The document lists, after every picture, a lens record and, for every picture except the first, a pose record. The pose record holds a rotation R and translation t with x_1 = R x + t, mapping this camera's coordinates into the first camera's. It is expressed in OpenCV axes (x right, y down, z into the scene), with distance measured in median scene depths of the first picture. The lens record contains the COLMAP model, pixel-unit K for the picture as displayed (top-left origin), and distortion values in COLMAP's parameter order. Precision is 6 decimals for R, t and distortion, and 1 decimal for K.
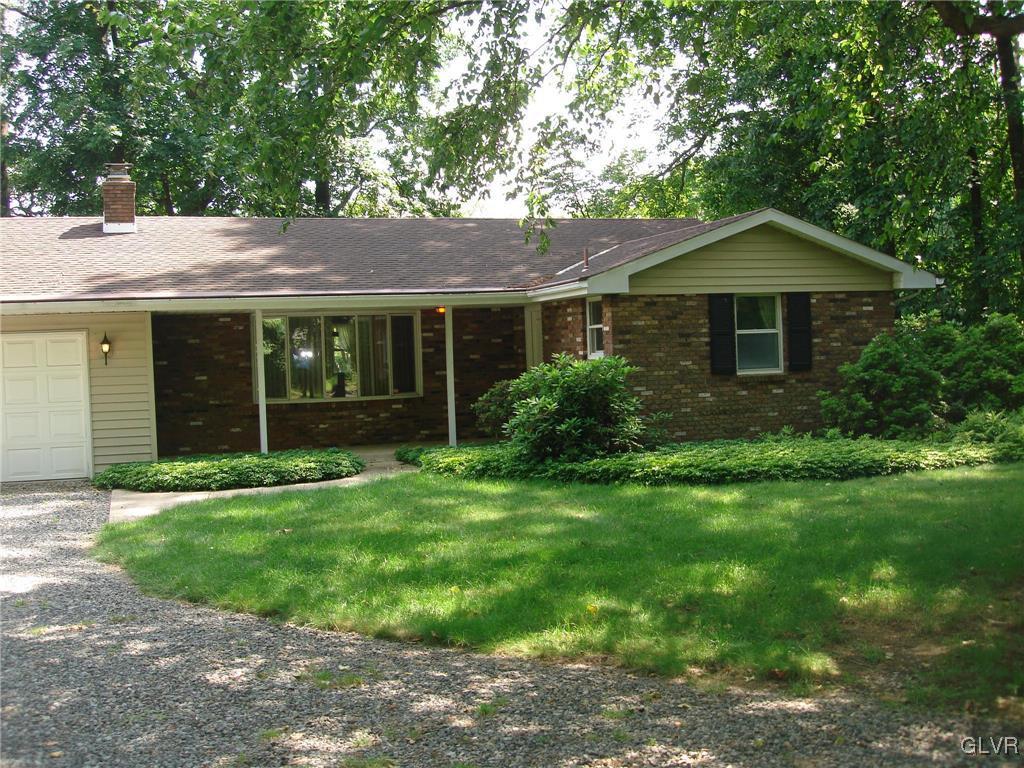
lens RADIAL K [[1139.8, 0, 509.8], [0, 1139.8, 377.4], [0, 0, 1]] dist [-0.114011, 0.000000]
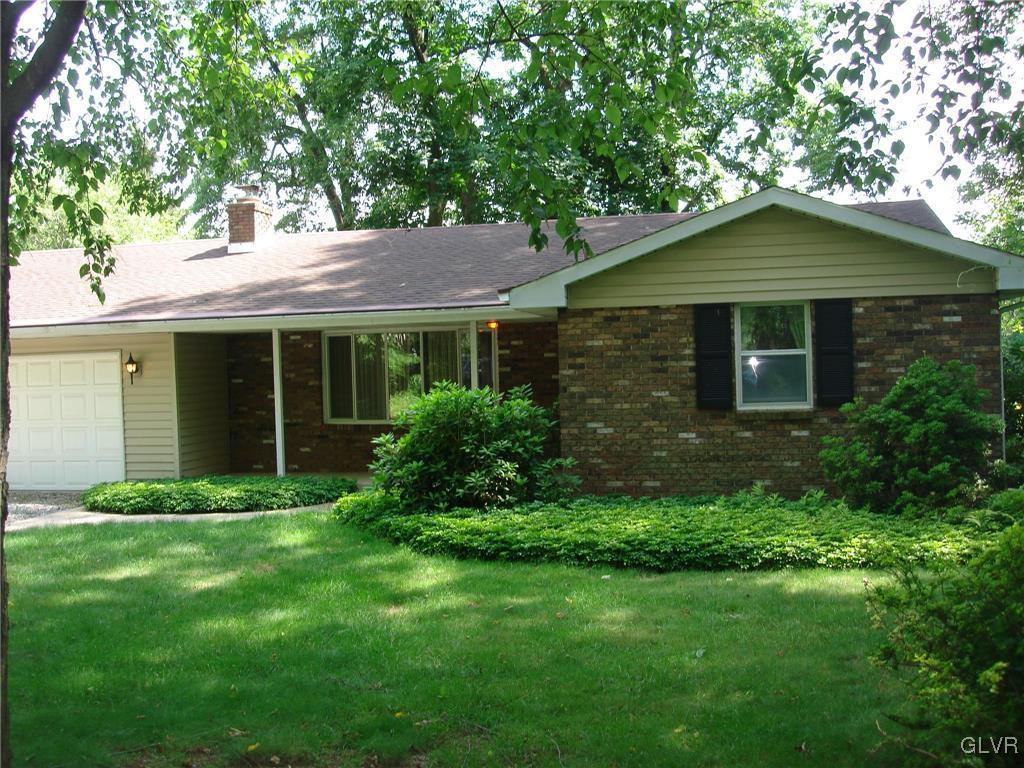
lens RADIAL K [[1139.8, 0, 505.6], [0, 1139.8, 385.5], [0, 0, 1]] dist [-0.114011, 0.000000]
pose [[0.857122, 0.017148, -0.514828, 0.465892], [-0.012228, 0.999841, 0.012944, -0.027182], [0.514968, -0.004799, 0.857196, 0.275455]]
